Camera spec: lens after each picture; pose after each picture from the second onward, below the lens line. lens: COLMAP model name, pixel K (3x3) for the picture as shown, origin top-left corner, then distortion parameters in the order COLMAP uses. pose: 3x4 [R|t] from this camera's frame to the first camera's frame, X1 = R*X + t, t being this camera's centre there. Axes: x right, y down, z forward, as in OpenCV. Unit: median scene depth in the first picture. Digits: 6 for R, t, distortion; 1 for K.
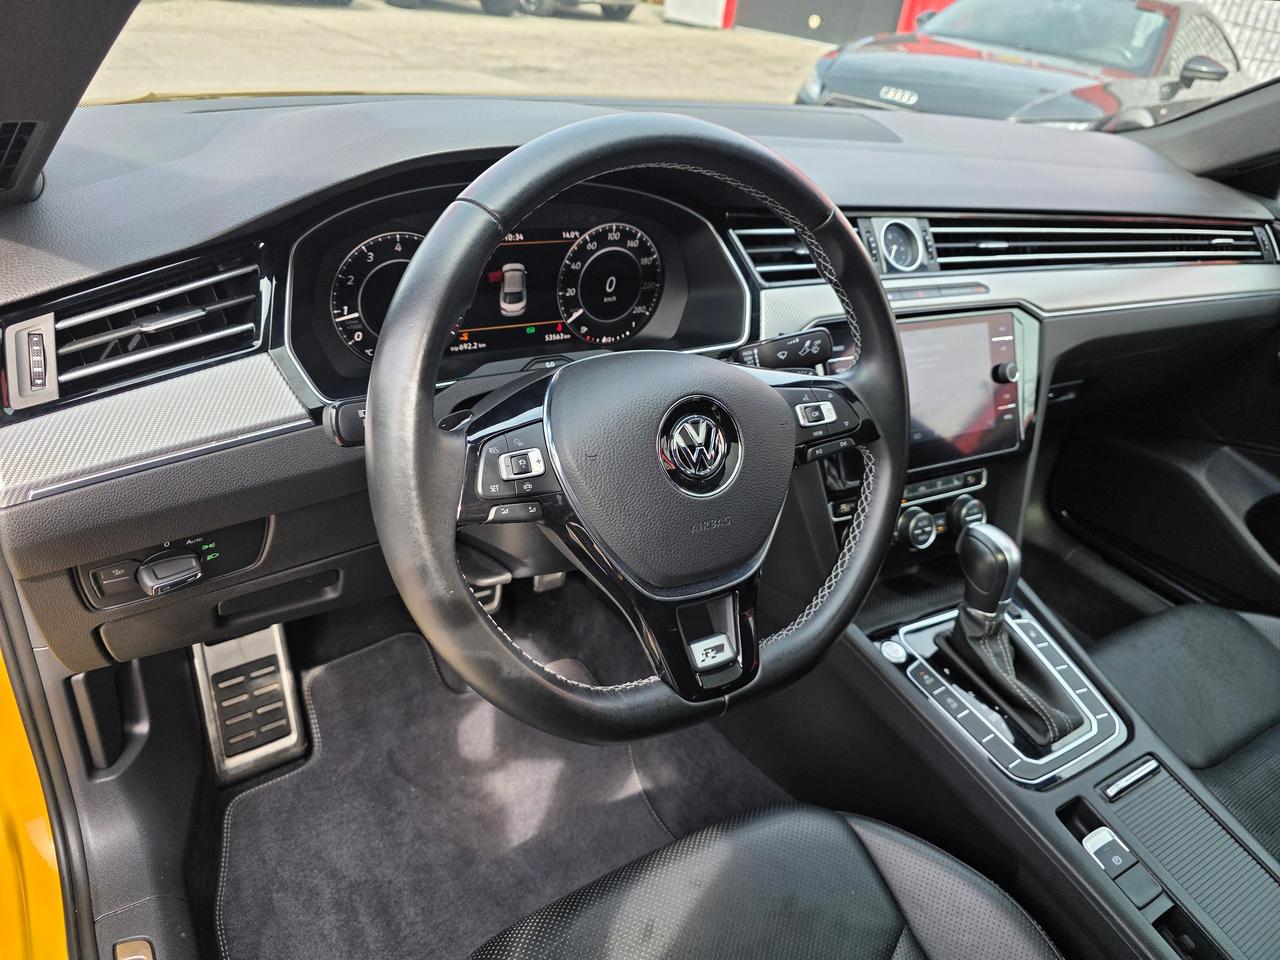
lens RADIAL K [[814.5, 0, 658.0], [0, 814.5, 486.0], [0, 0, 1]] dist [0.047305, -0.000462]
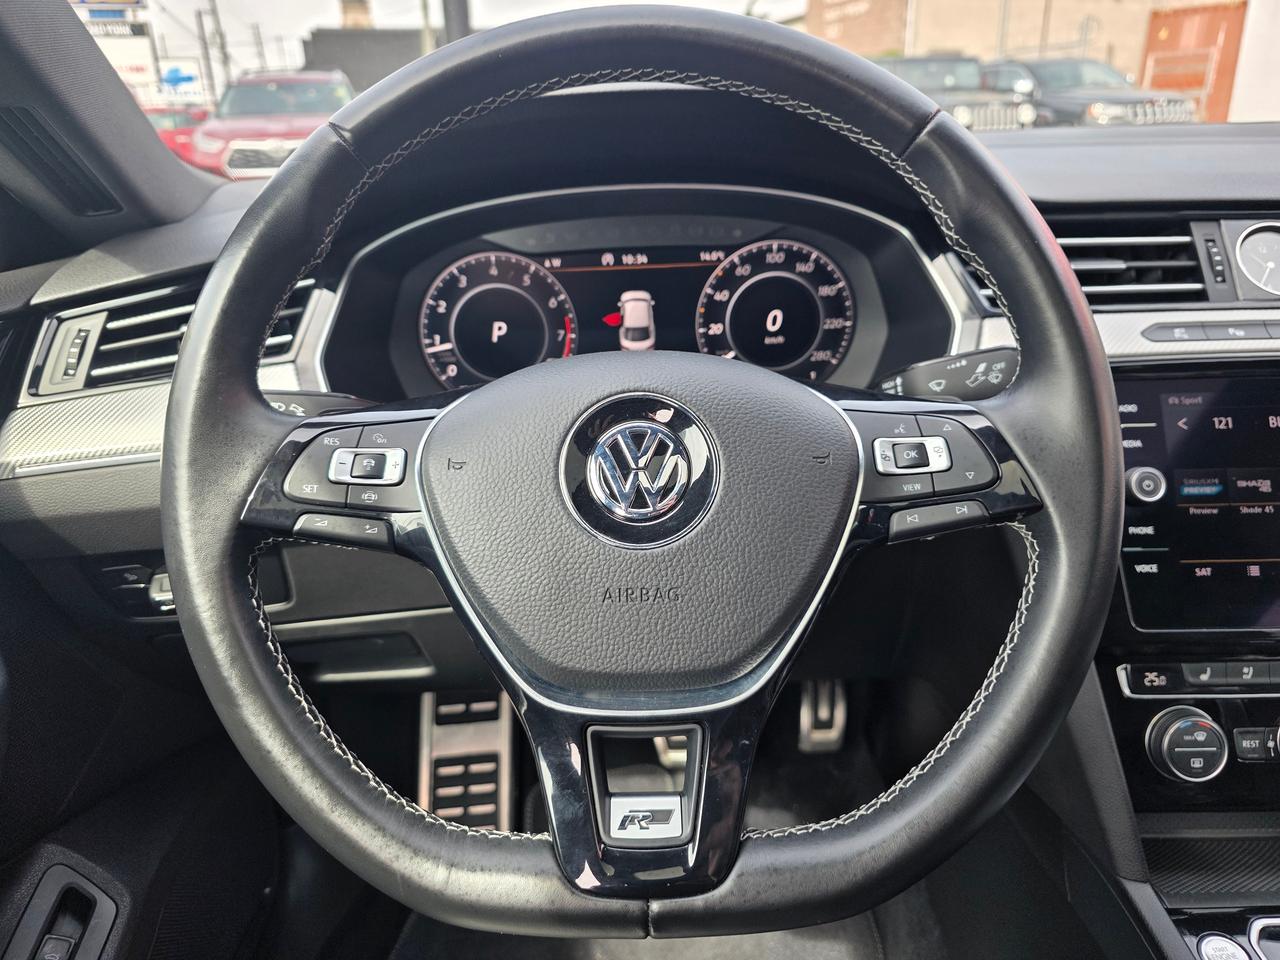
lens RADIAL K [[865.2, 0, 640.9], [0, 865.2, 472.8], [0, 0, 1]] dist [0.060033, -0.058209]
pose [[0.851783, 0.044916, -0.521966, 0.283756], [-0.147936, 0.976393, -0.157391, 0.041901], [0.502574, 0.211281, 0.838319, 0.300570]]
